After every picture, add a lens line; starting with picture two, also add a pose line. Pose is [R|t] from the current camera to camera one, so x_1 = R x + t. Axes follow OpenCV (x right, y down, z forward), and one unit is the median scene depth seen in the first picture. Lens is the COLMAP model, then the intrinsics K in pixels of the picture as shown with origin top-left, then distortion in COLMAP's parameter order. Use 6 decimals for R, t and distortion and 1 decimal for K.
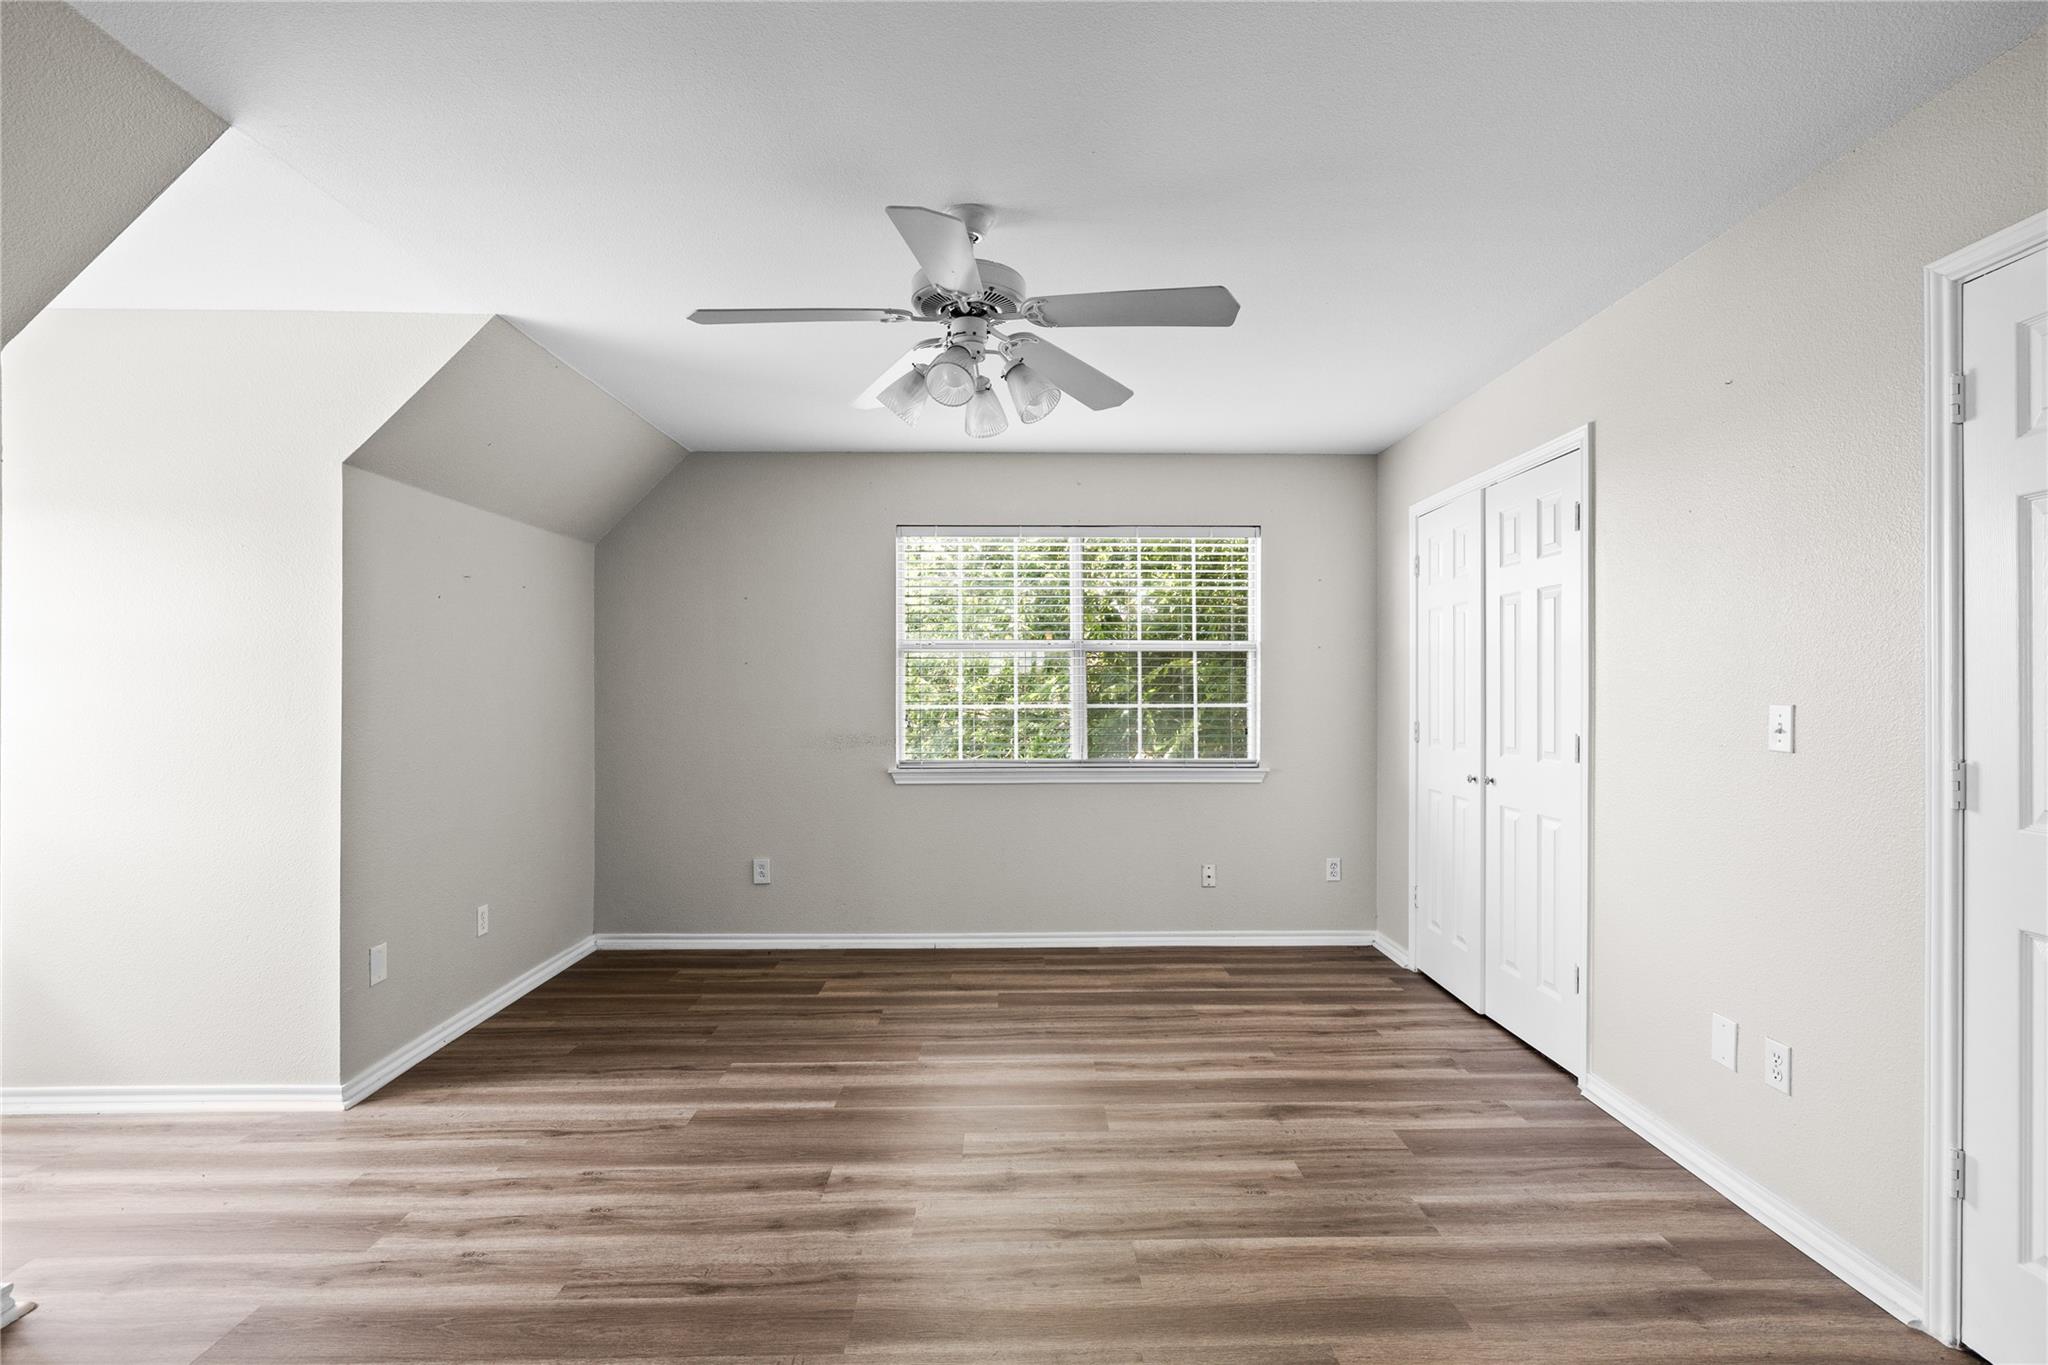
lens RADIAL K [[924.0, 0, 1018.5], [0, 924.0, 683.4], [0, 0, 1]] dist [-0.003630, 0.000072]
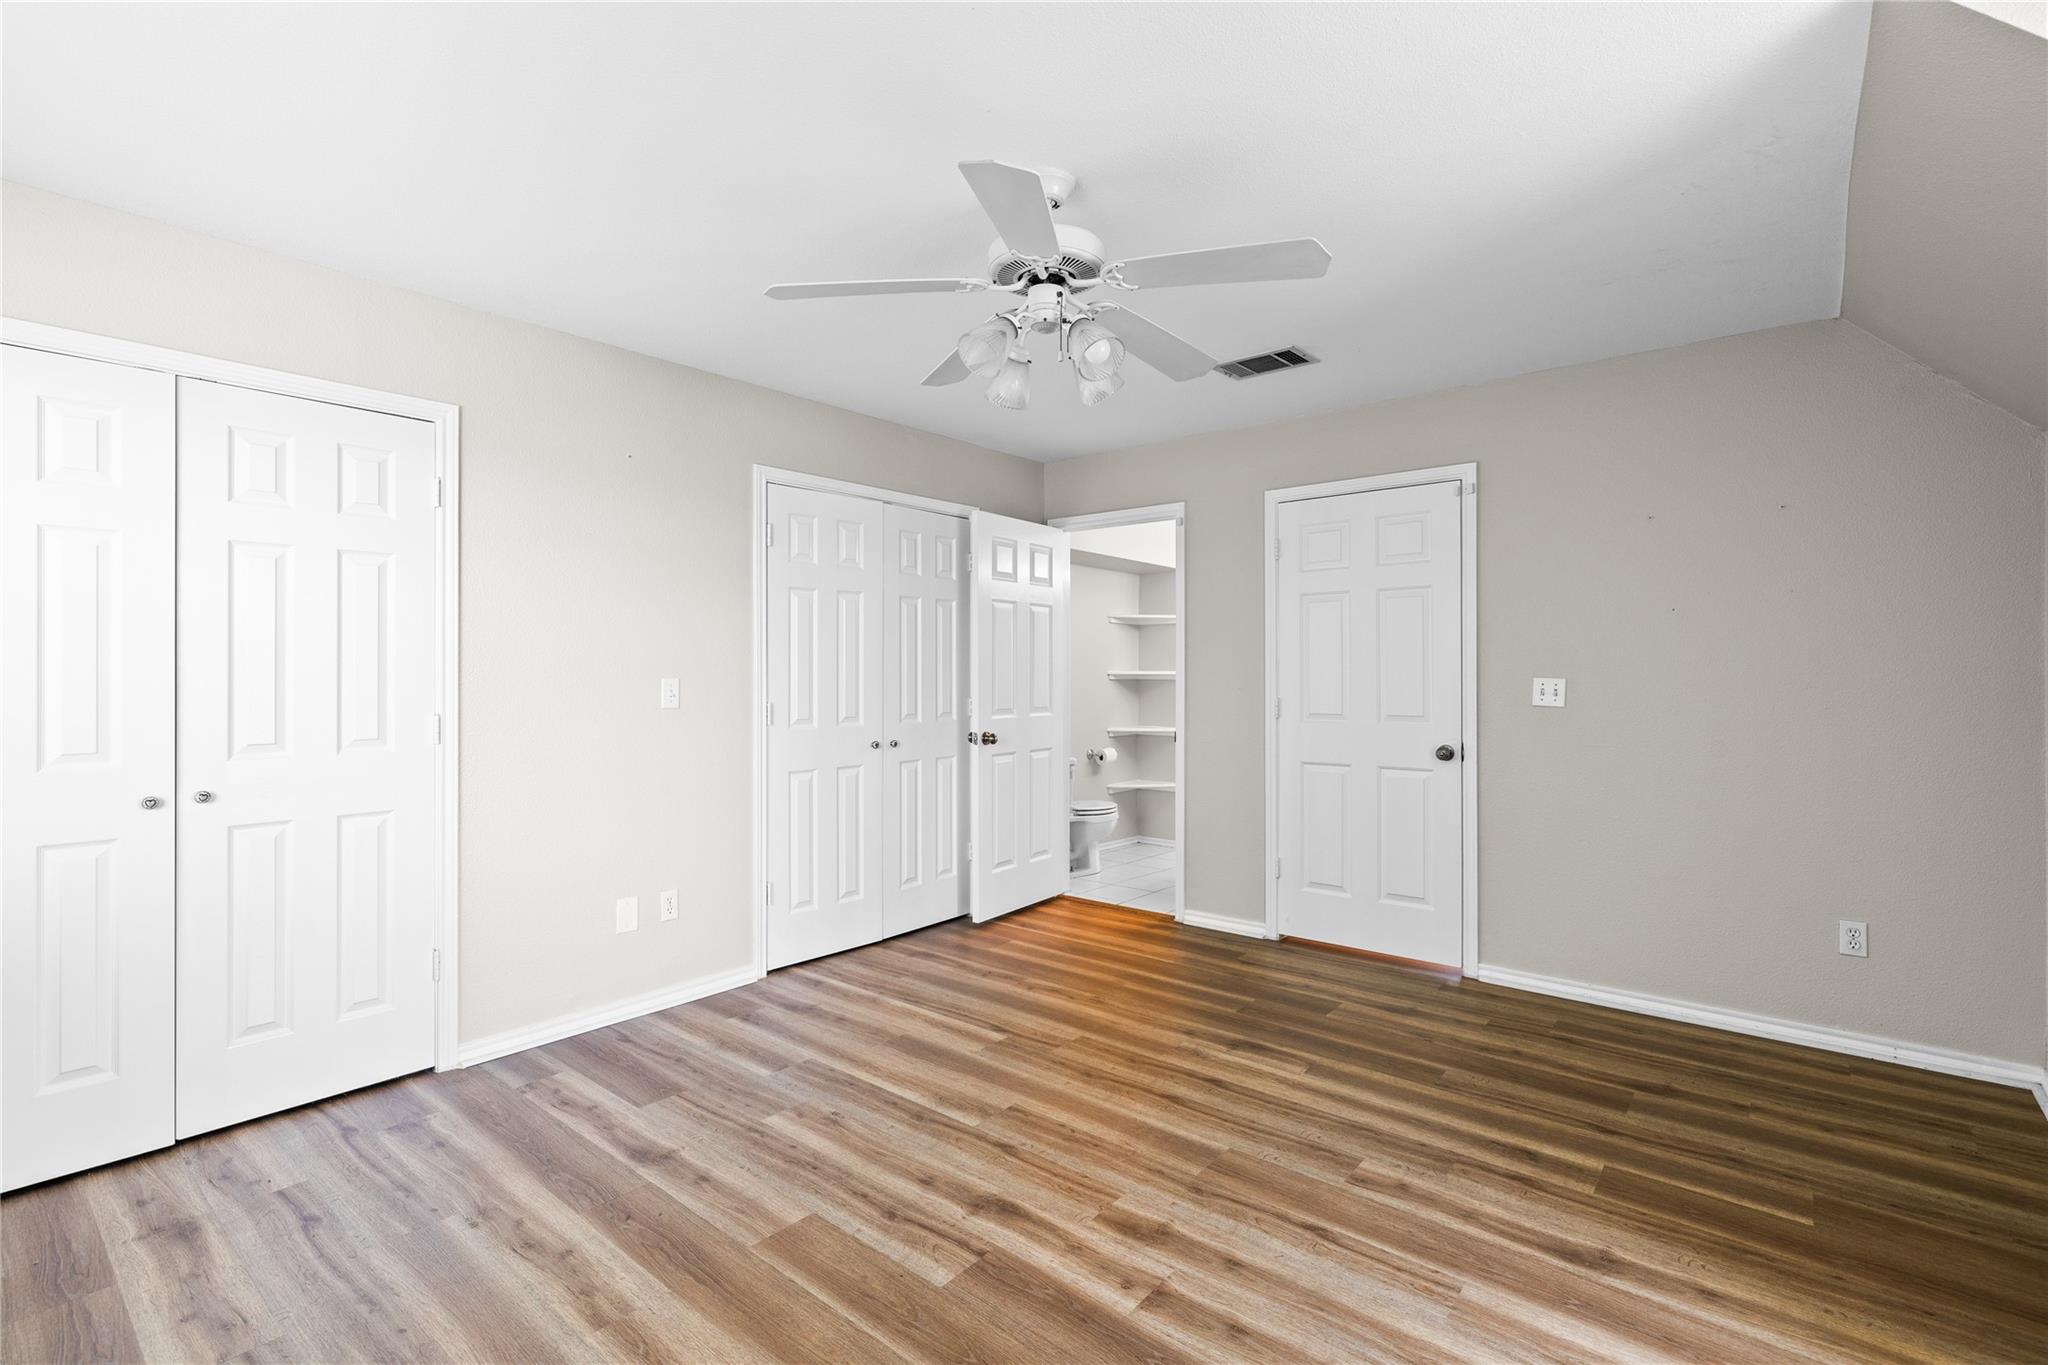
lens RADIAL K [[924.0, 0, 1021.5], [0, 924.0, 679.6], [0, 0, 1]] dist [-0.003630, 0.000072]
pose [[-0.751620, -0.006329, 0.659566, -0.708545], [-0.004747, 0.999980, 0.004186, 0.011626], [-0.659579, 0.000015, -0.751635, 1.839208]]
